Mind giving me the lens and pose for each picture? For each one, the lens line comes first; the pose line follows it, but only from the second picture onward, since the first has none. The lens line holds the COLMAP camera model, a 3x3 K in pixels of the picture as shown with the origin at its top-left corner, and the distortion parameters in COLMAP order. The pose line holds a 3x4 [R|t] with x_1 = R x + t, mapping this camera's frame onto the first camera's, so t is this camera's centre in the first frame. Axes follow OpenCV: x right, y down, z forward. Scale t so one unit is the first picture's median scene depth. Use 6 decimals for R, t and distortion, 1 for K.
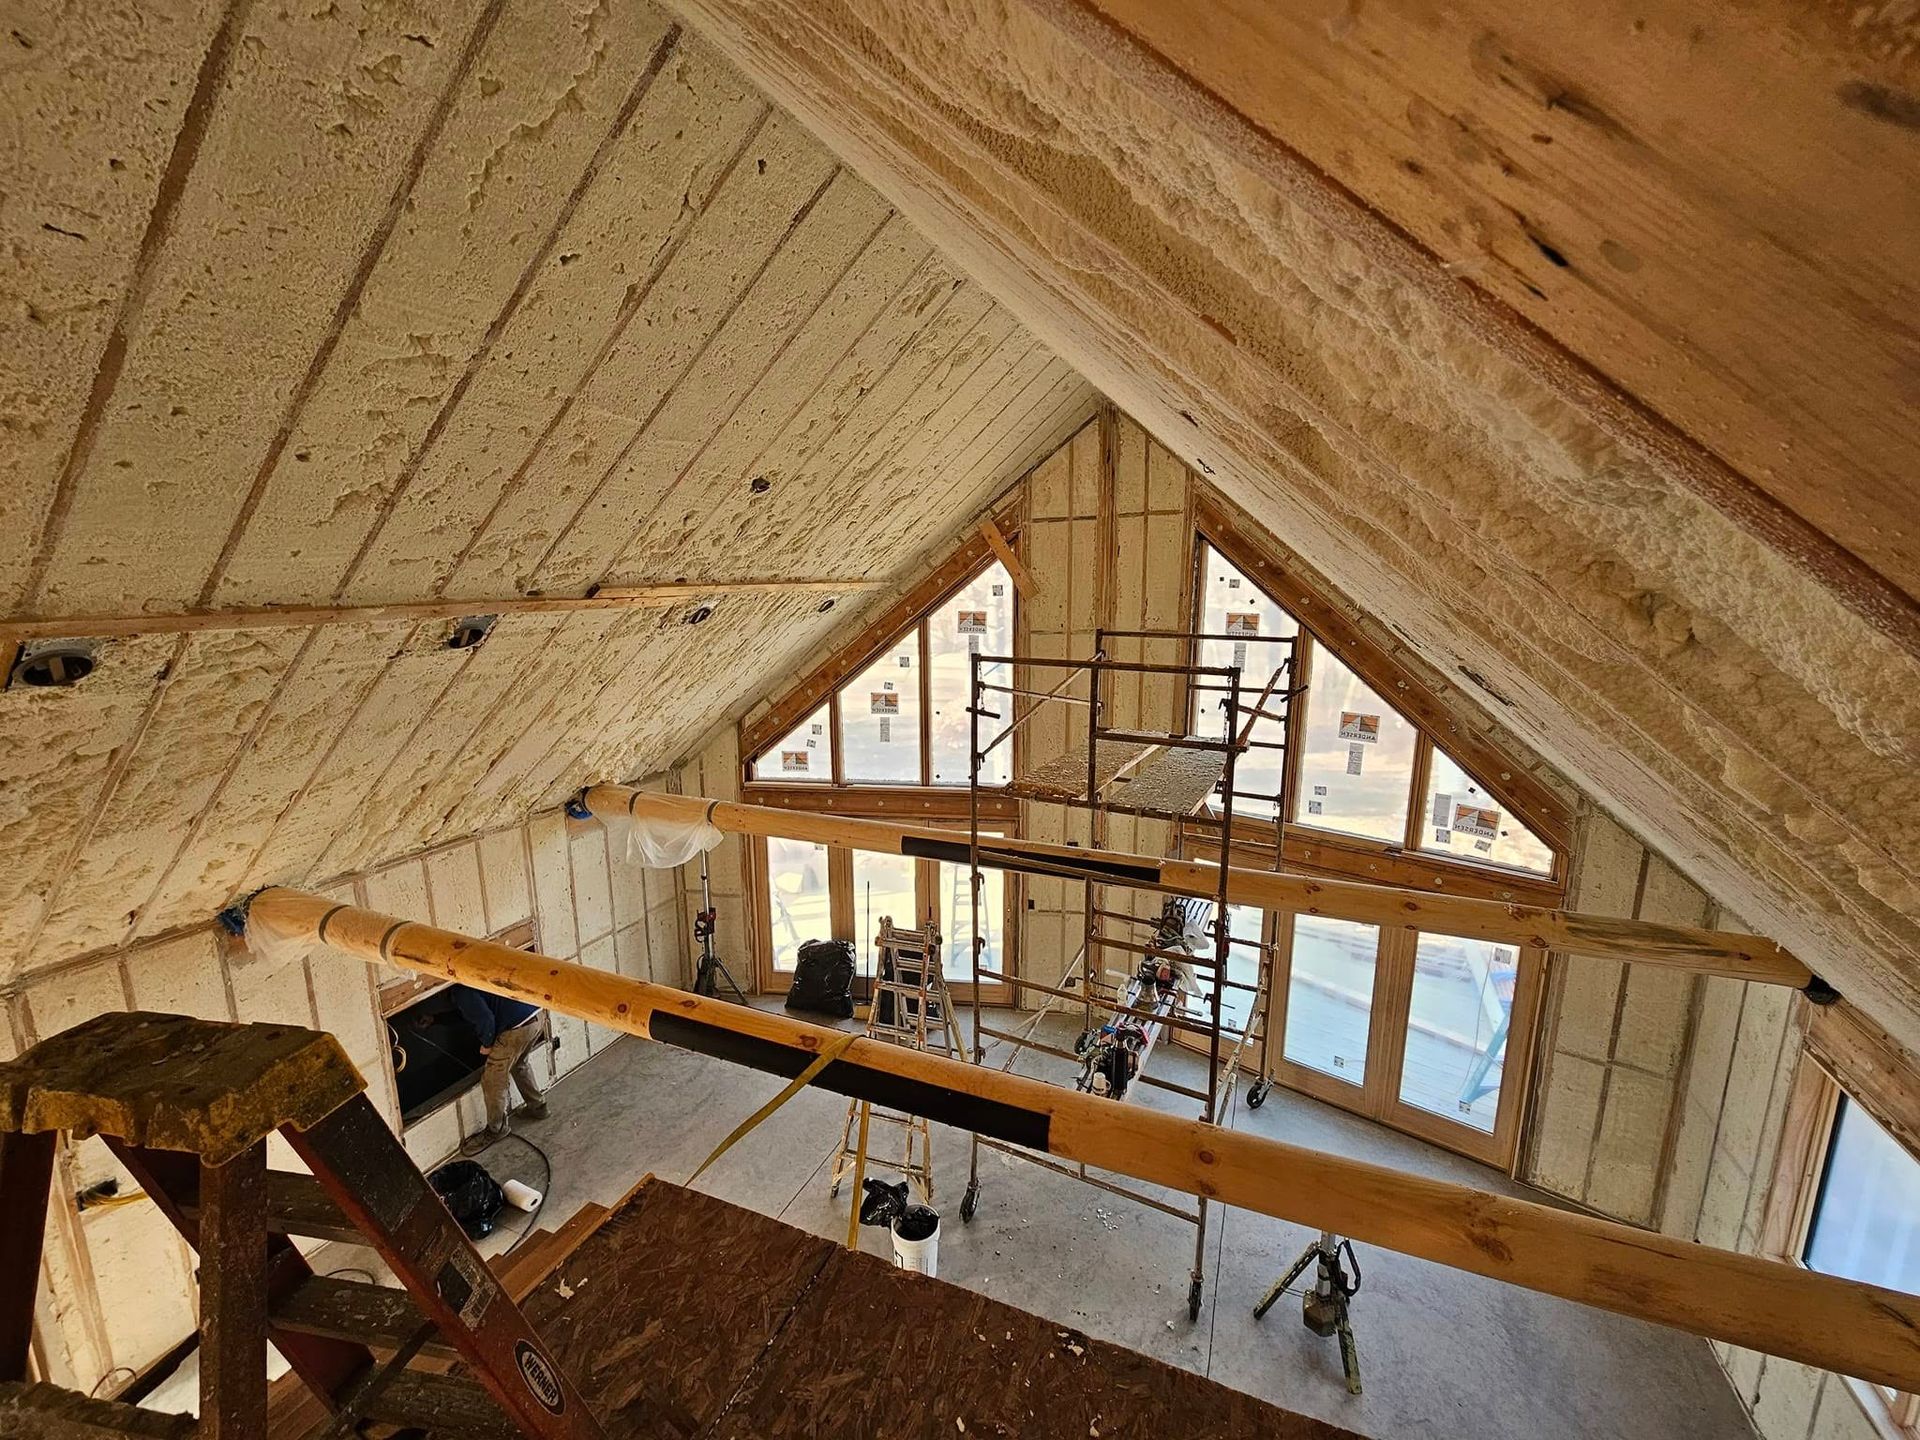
lens RADIAL K [[787.7, 0, 953.7], [0, 787.7, 724.5], [0, 0, 1]] dist [0.000675, -0.000366]
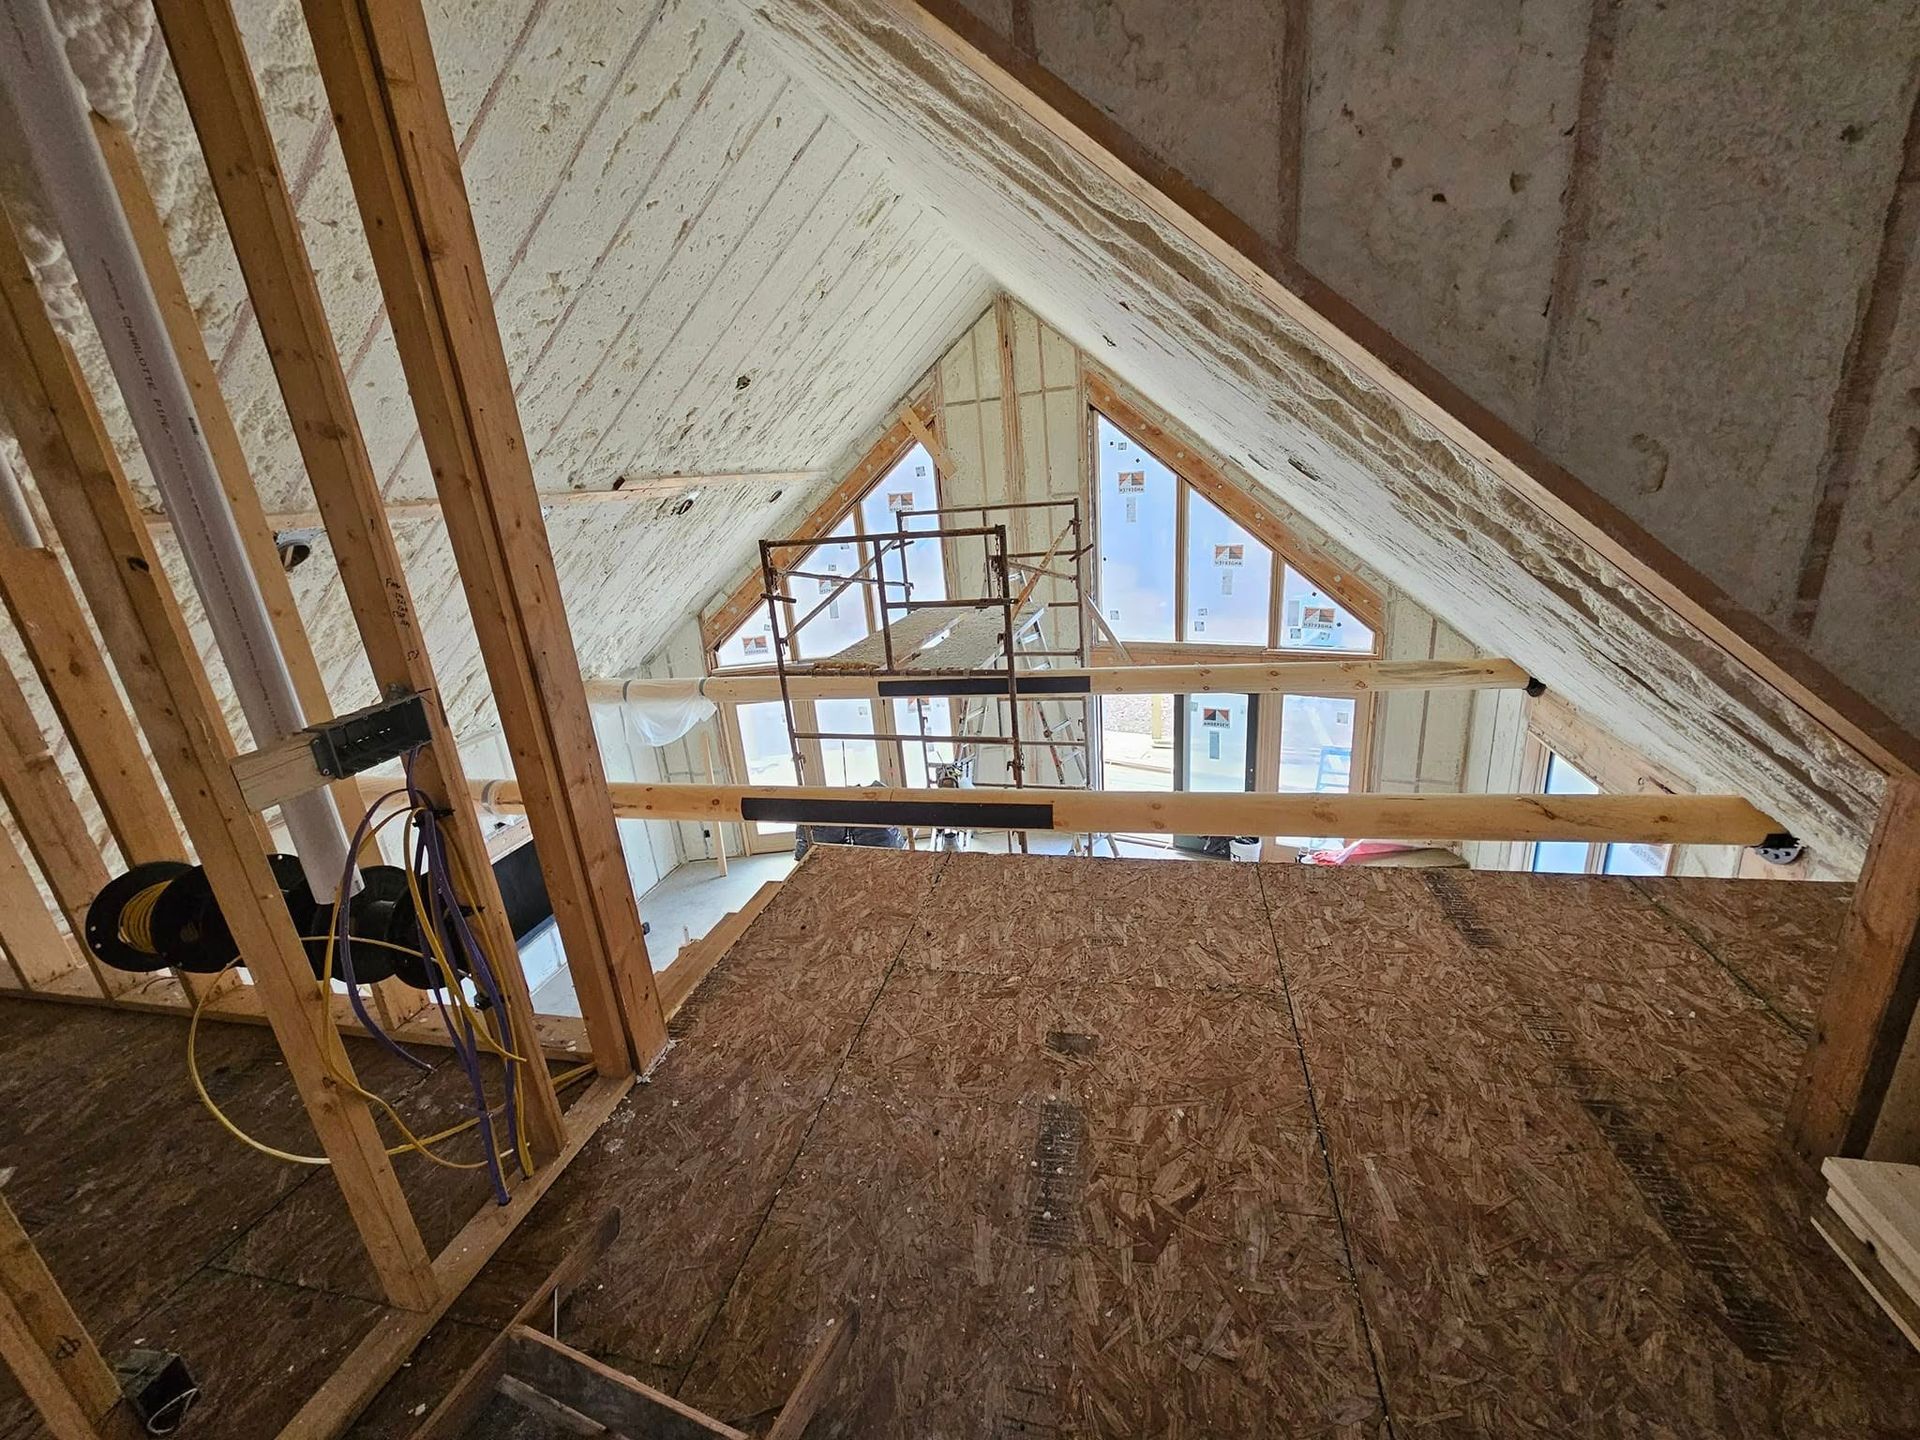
lens RADIAL K [[787.7, 0, 953.7], [0, 787.7, 724.5], [0, 0, 1]] dist [0.000675, -0.000366]
pose [[0.983736, -0.124567, 0.129406, -0.125229], [0.109094, 0.986702, 0.120487, 0.080299], [-0.142694, -0.104410, 0.984244, -0.222931]]
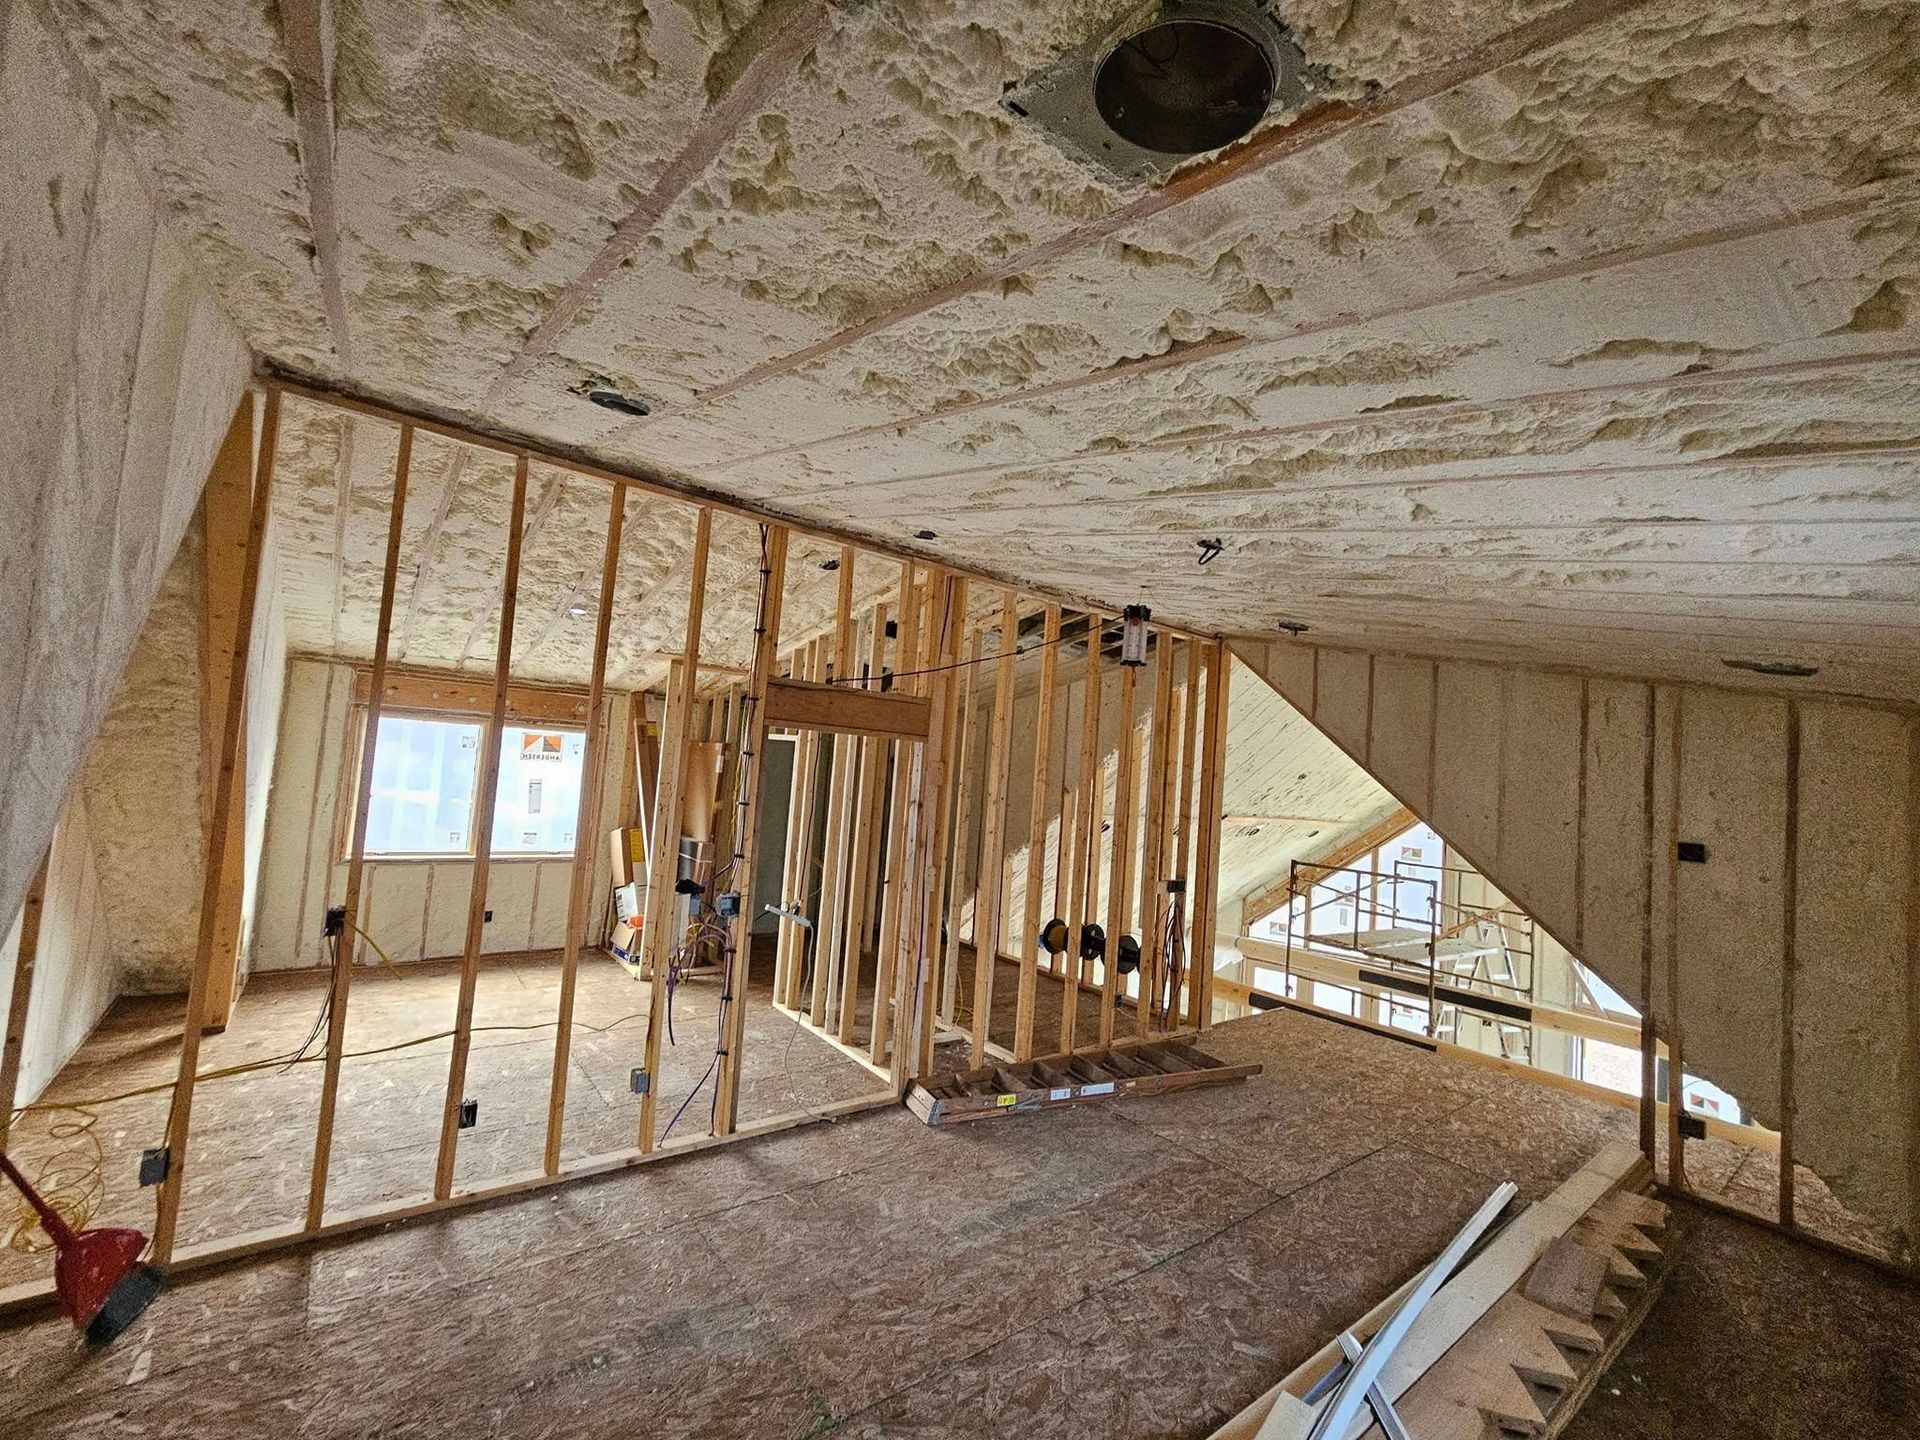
lens RADIAL K [[784.6, 0, 960.0], [0, 784.6, 720.0], [0, 0, 1]] dist [-0.001518, -0.000693]
pose [[0.872825, 0.038265, -0.486530, -0.015618], [-0.172358, 0.956849, -0.233952, 0.185864], [0.456583, 0.288057, 0.841757, -1.106283]]
